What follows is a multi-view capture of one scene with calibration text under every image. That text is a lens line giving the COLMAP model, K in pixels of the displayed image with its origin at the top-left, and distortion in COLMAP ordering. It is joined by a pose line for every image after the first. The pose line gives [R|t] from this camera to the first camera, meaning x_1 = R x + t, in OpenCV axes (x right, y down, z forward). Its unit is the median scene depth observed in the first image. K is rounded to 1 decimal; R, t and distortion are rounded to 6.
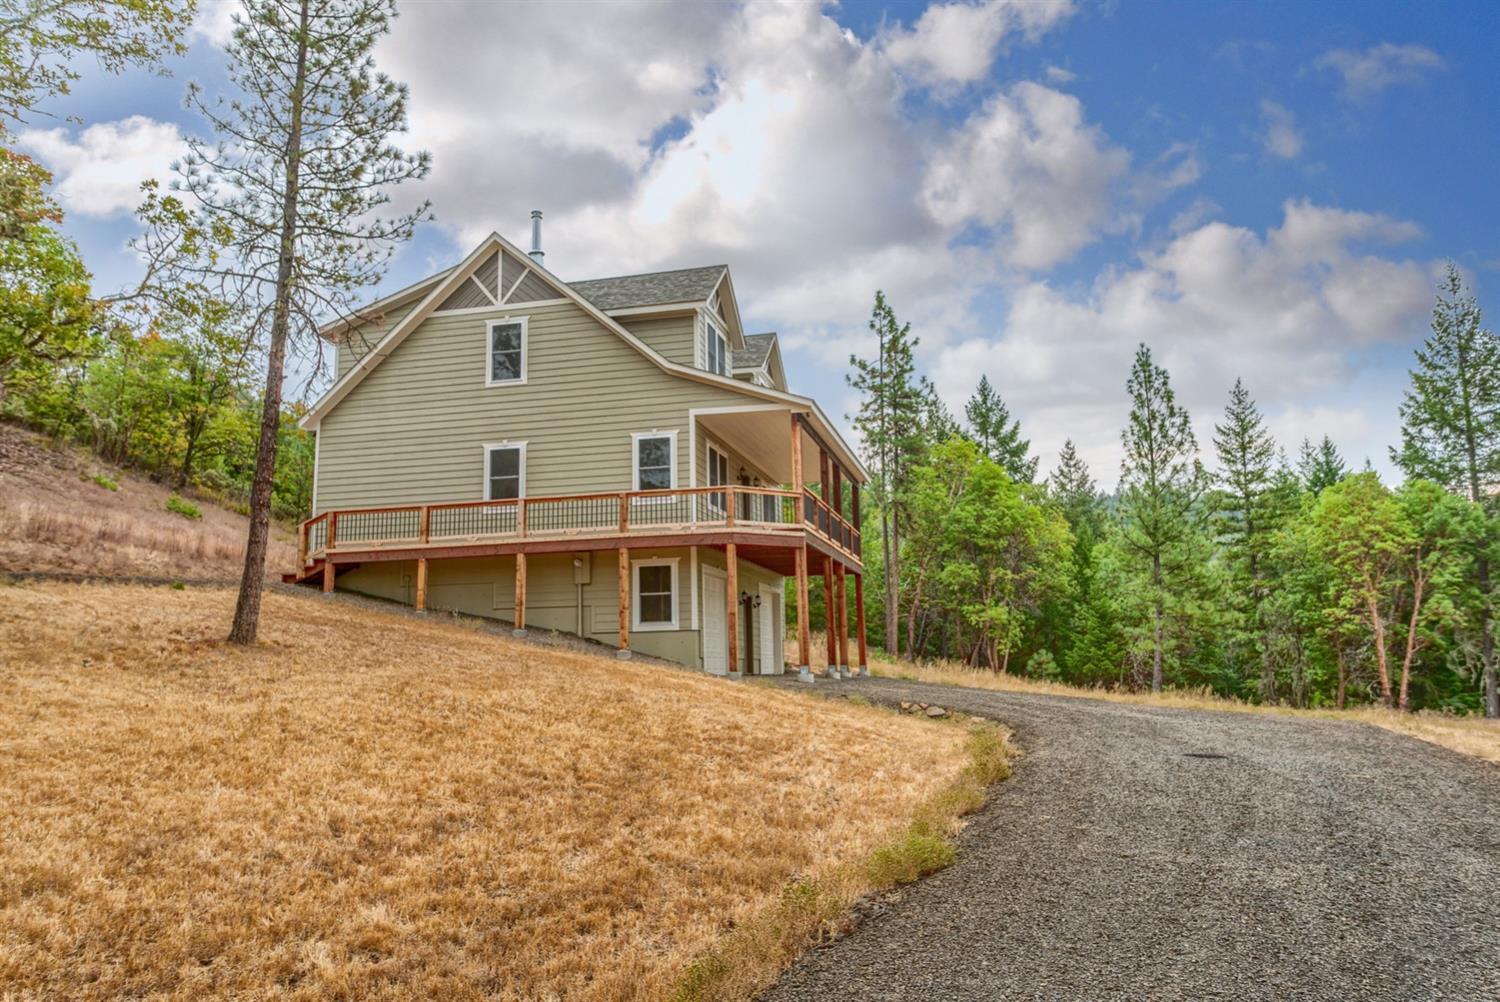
lens RADIAL K [[1076.8, 0, 745.0], [0, 1076.8, 489.5], [0, 0, 1]] dist [0.014897, 0.003465]
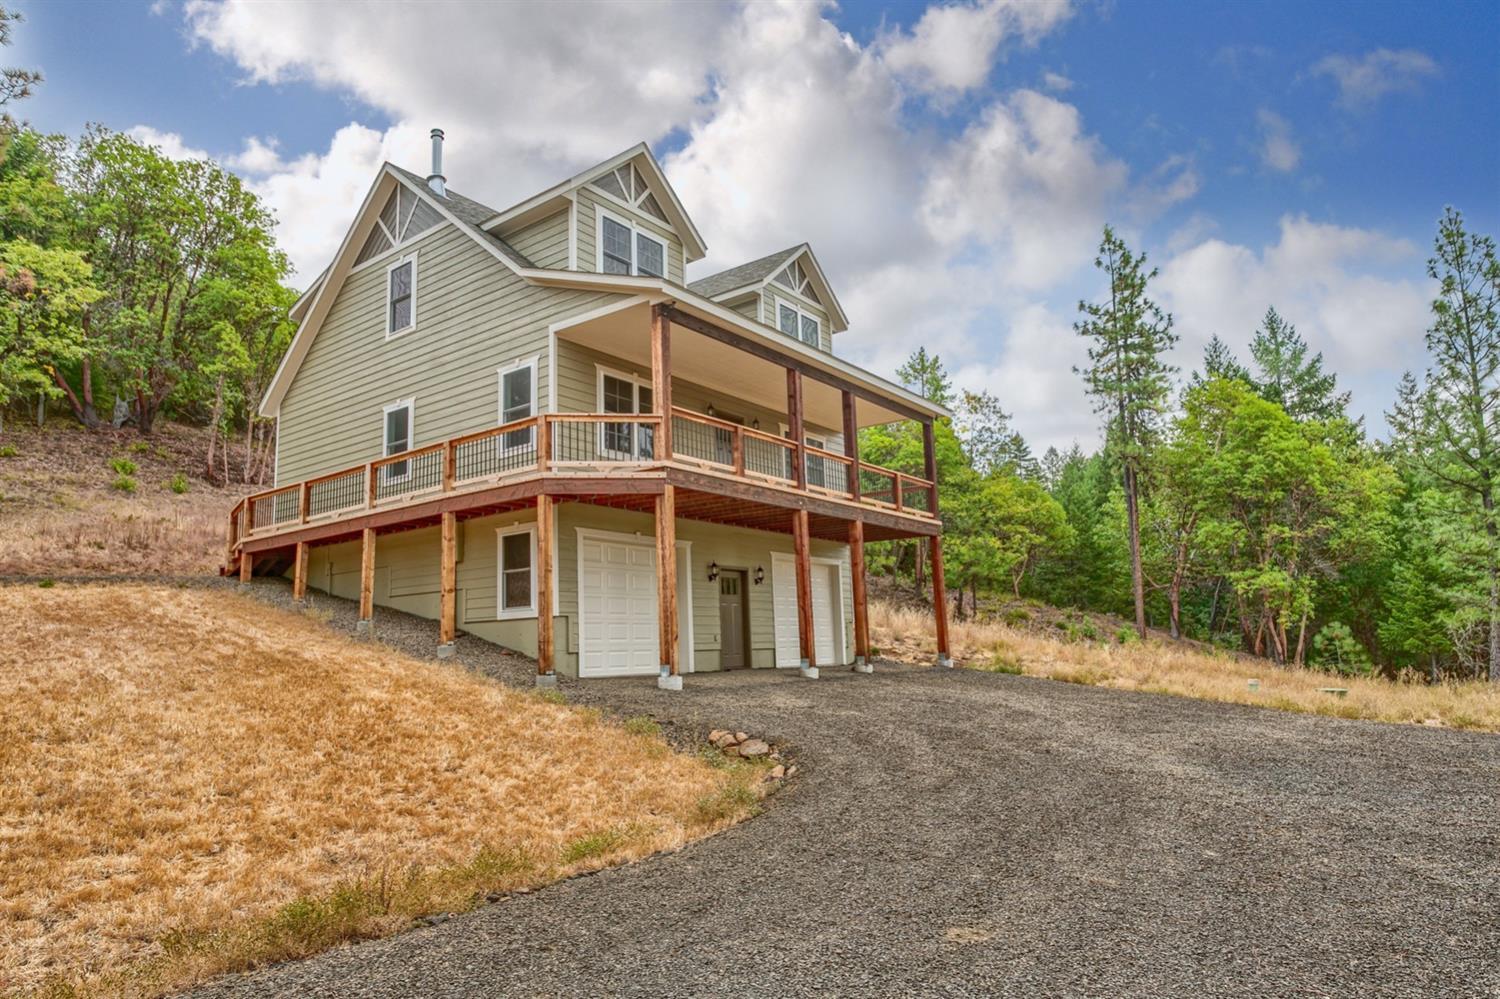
lens RADIAL K [[895.2, 0, 735.7], [0, 895.2, 522.8], [0, 0, 1]] dist [-0.004953, 0.001369]
pose [[0.911837, -0.065652, -0.405269, 0.246579], [0.078692, 0.996777, 0.015578, 0.050481], [0.402941, -0.046096, 0.914065, 0.370839]]
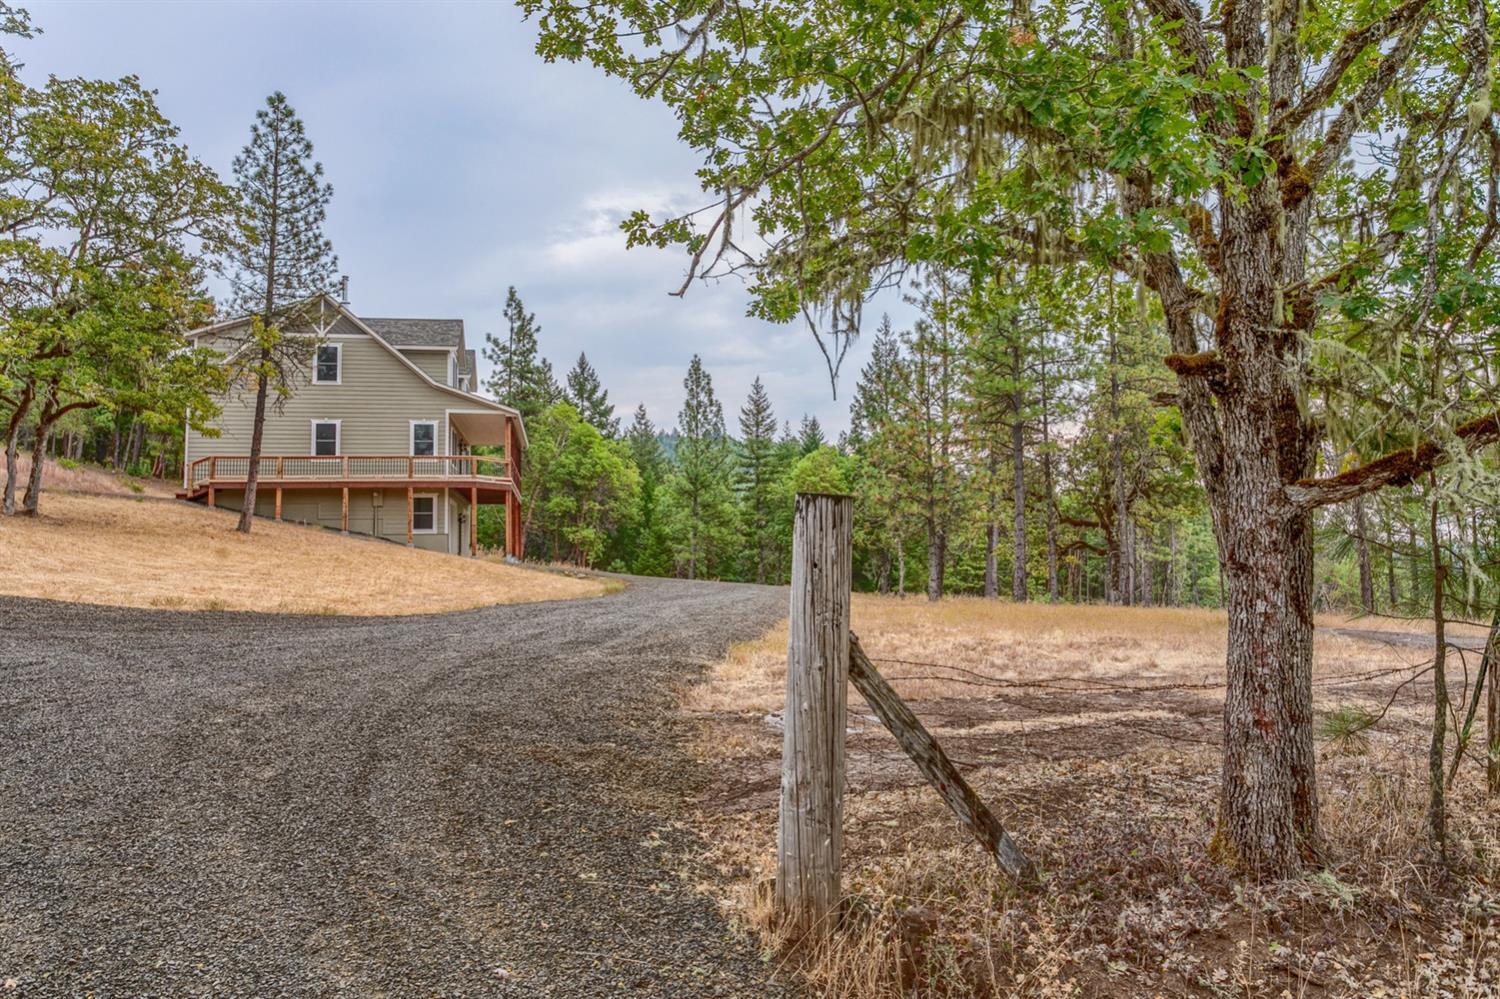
lens RADIAL K [[1076.8, 0, 745.0], [0, 1076.8, 488.0], [0, 0, 1]] dist [0.014897, 0.003465]
pose [[0.920143, 0.040018, 0.389533, -0.222048], [-0.066018, 0.996379, 0.053584, -0.057303], [-0.385978, -0.075021, 0.919453, -0.639625]]
